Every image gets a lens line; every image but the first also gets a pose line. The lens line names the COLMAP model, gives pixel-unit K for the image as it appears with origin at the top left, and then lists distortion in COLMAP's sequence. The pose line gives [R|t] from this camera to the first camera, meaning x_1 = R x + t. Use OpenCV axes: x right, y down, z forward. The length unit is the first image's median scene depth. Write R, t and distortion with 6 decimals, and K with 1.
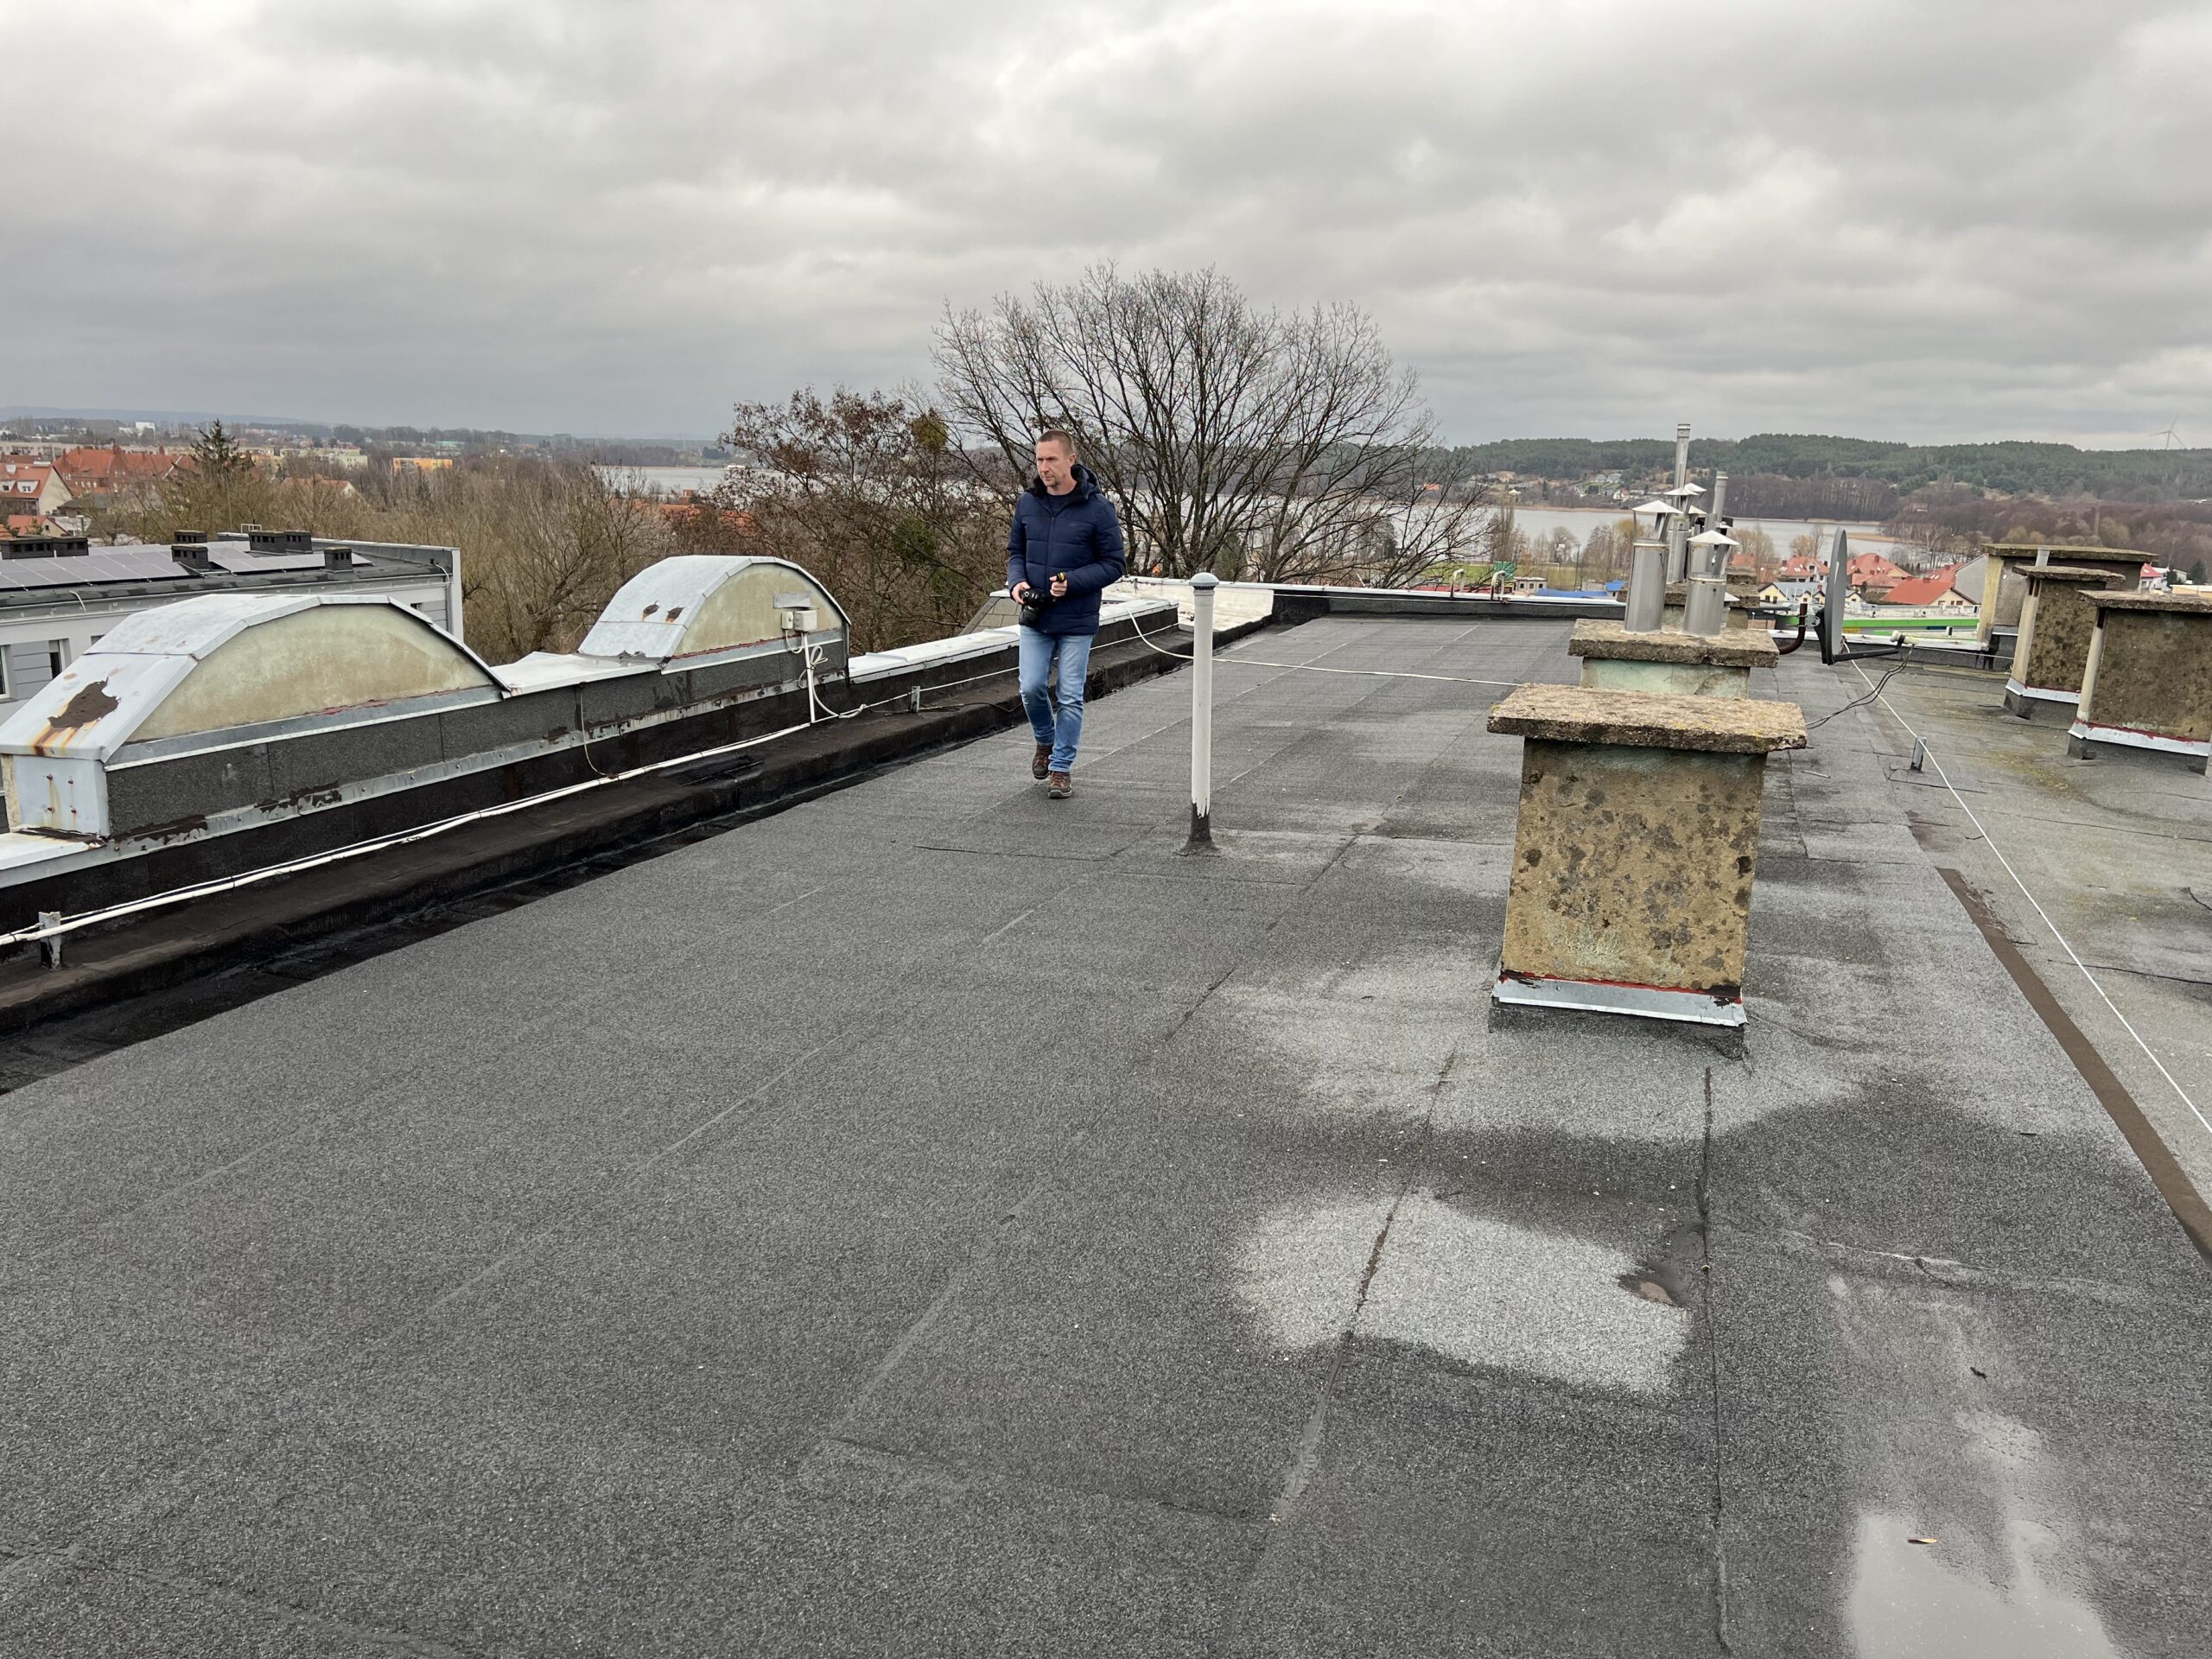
lens RADIAL K [[1665.6, 0, 1104.0], [0, 1665.6, 833.5], [0, 0, 1]] dist [0.052147, -0.050761]
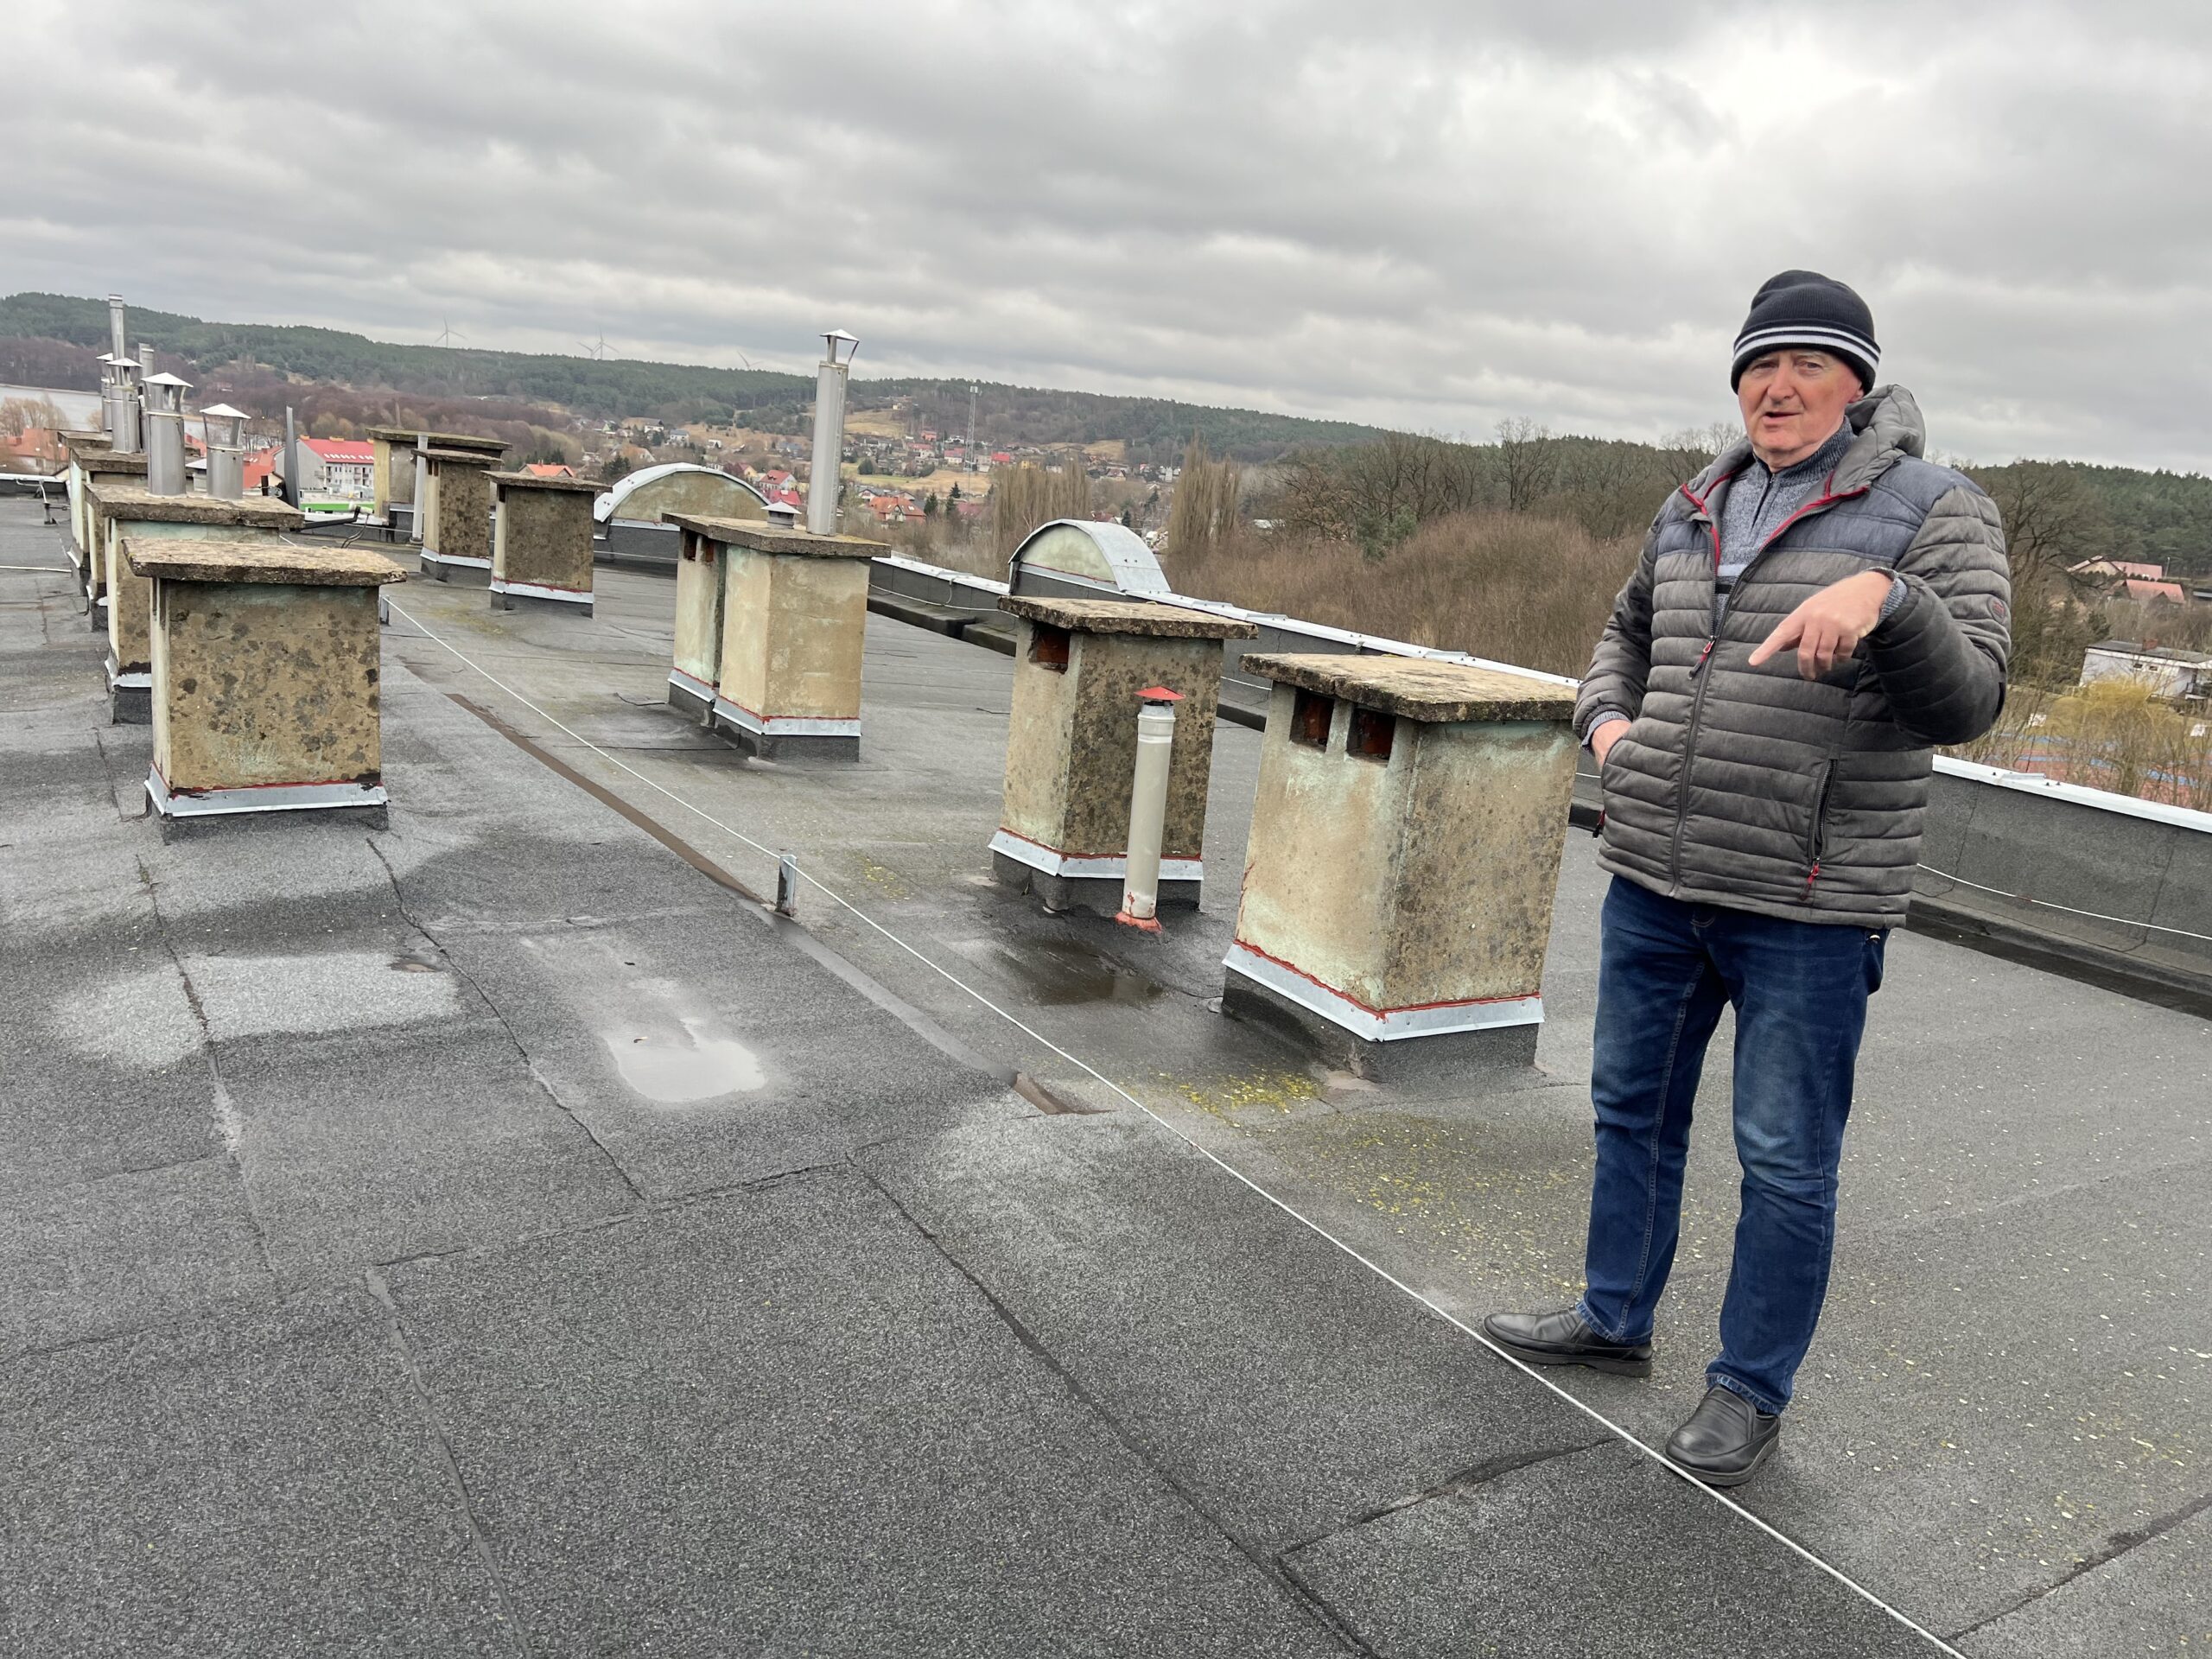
lens RADIAL K [[1665.6, 0, 1106.4], [0, 1665.6, 832.6], [0, 0, 1]] dist [0.052147, -0.050761]
pose [[0.609887, -0.148470, 0.778457, -0.139229], [0.096623, 0.988896, 0.112906, 0.022322], [-0.786576, 0.006356, 0.617460, -0.108004]]
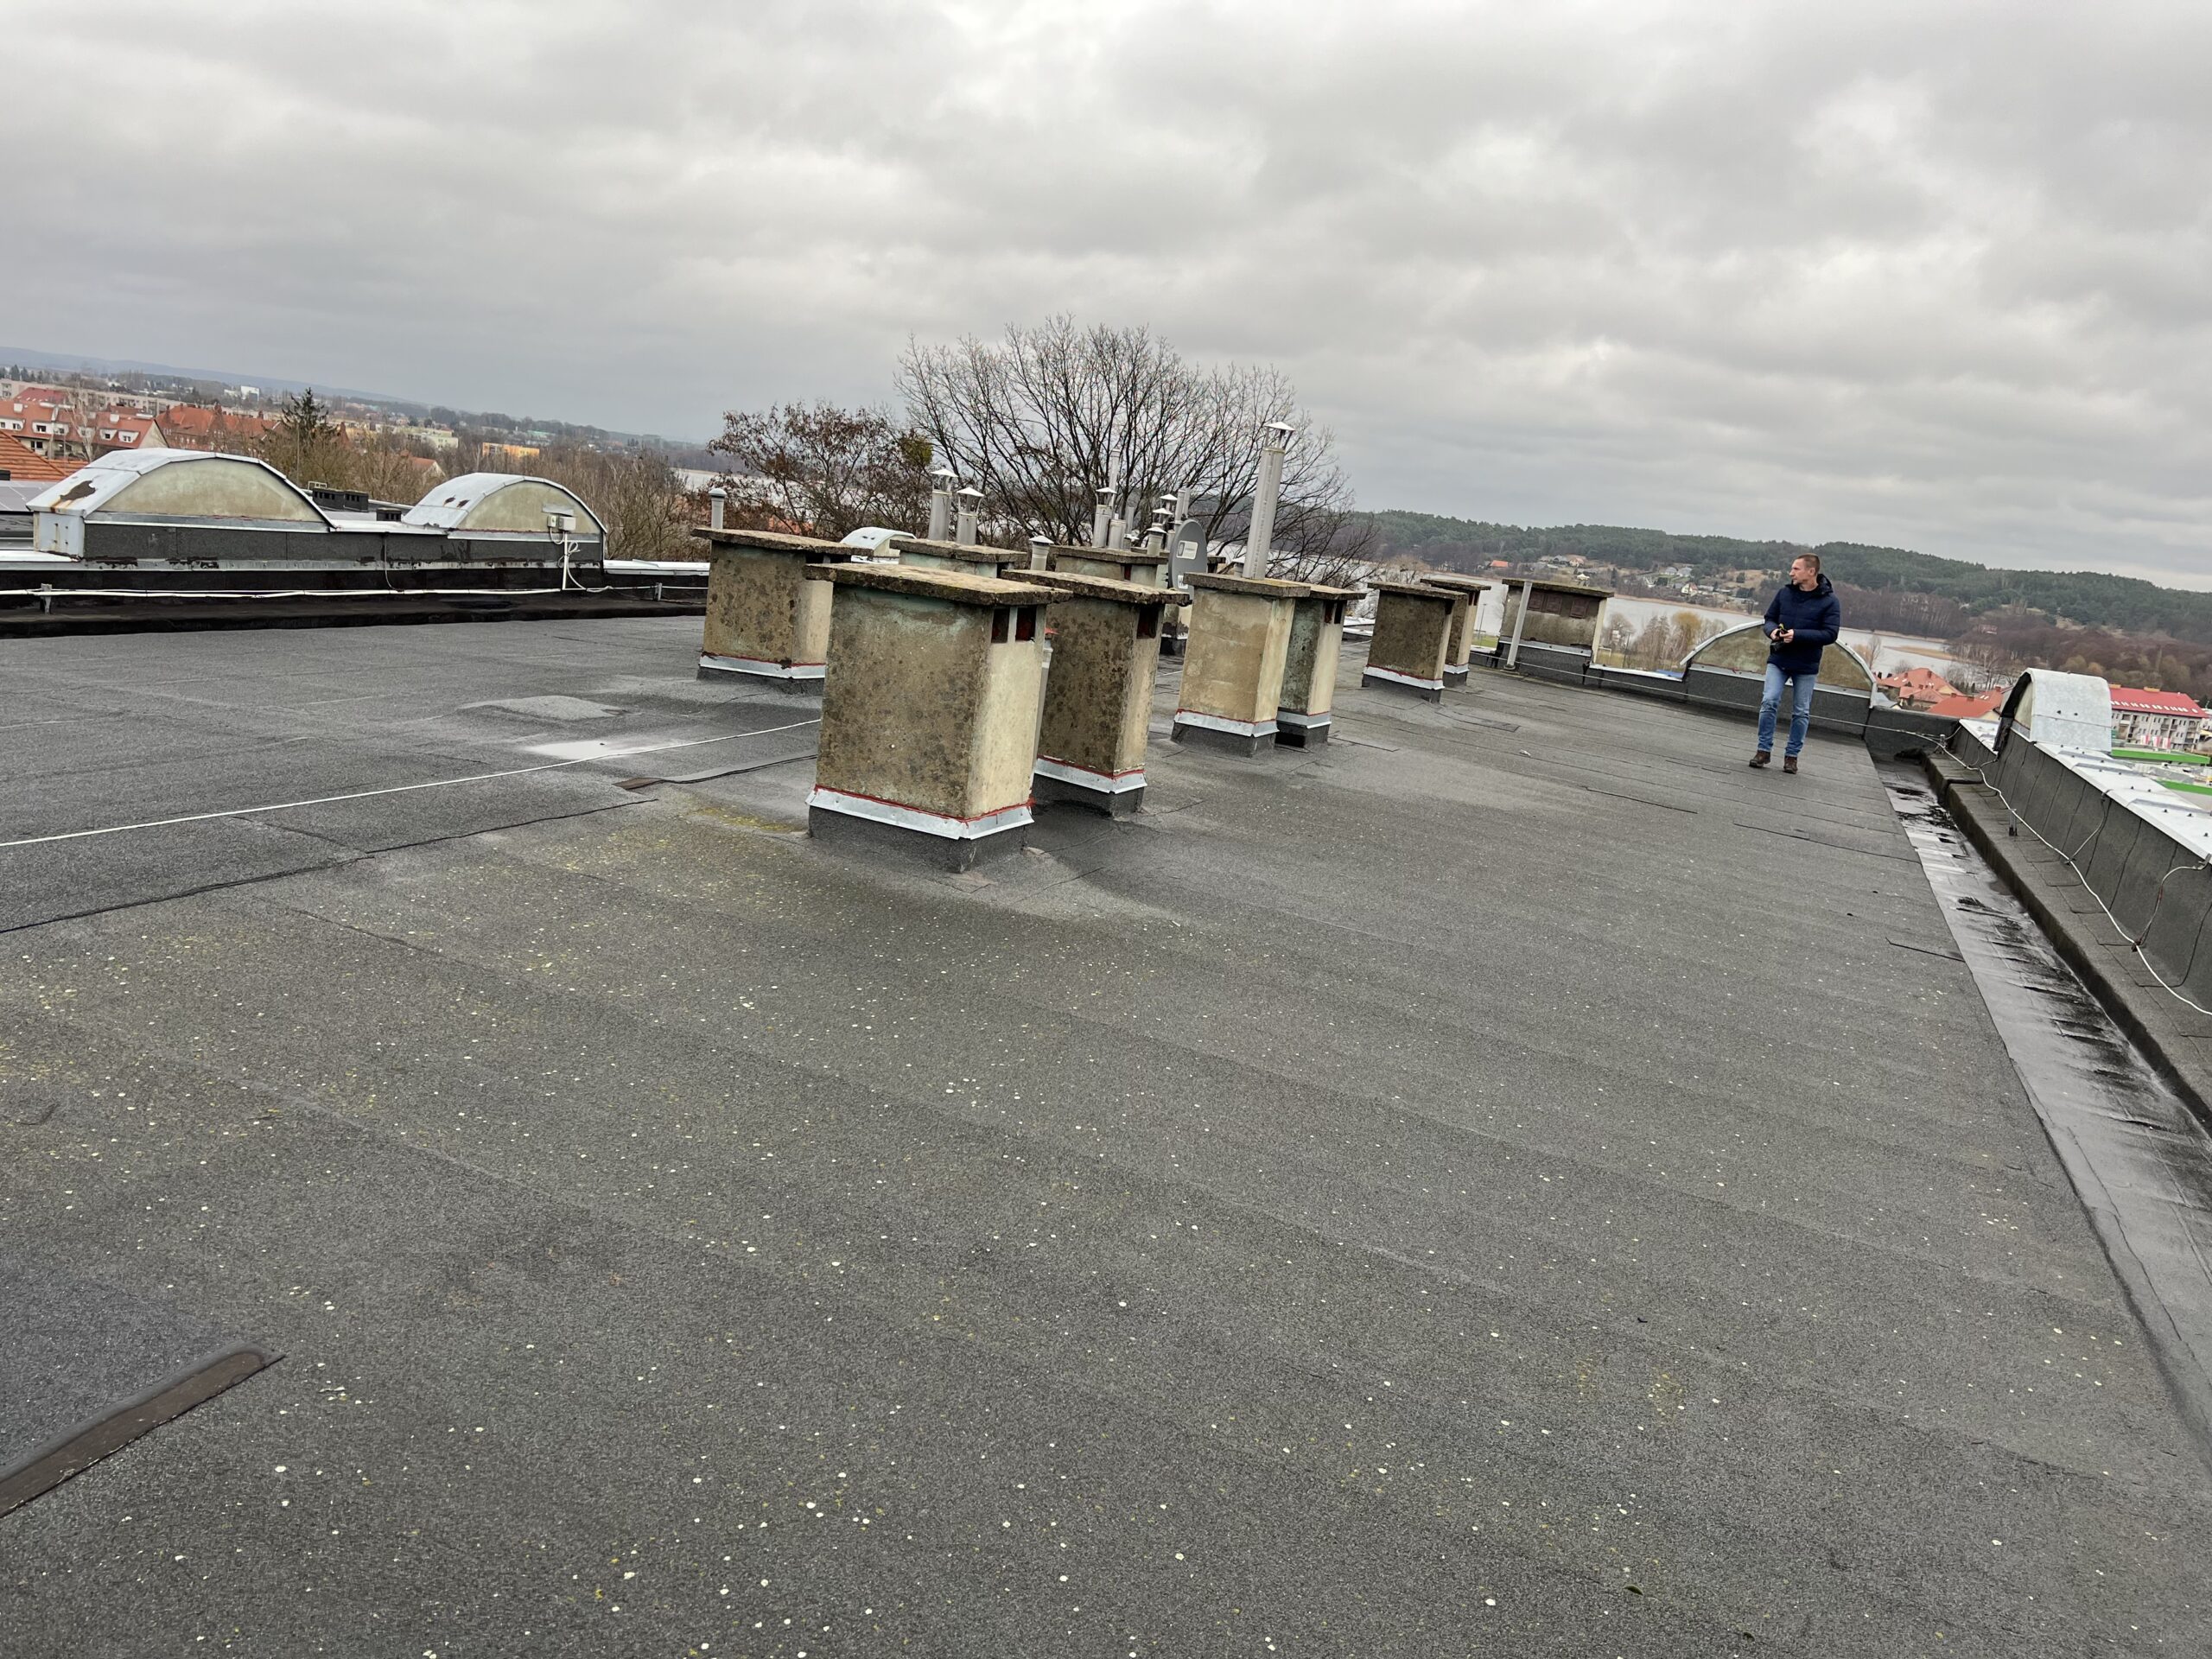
lens RADIAL K [[1665.6, 0, 1104.8], [0, 1665.6, 836.1], [0, 0, 1]] dist [0.052147, -0.050761]
pose [[0.995002, 0.096096, -0.027134, 0.429790], [-0.096726, 0.995047, -0.022927, 0.163463], [0.024796, 0.025437, 0.999369, -0.584518]]
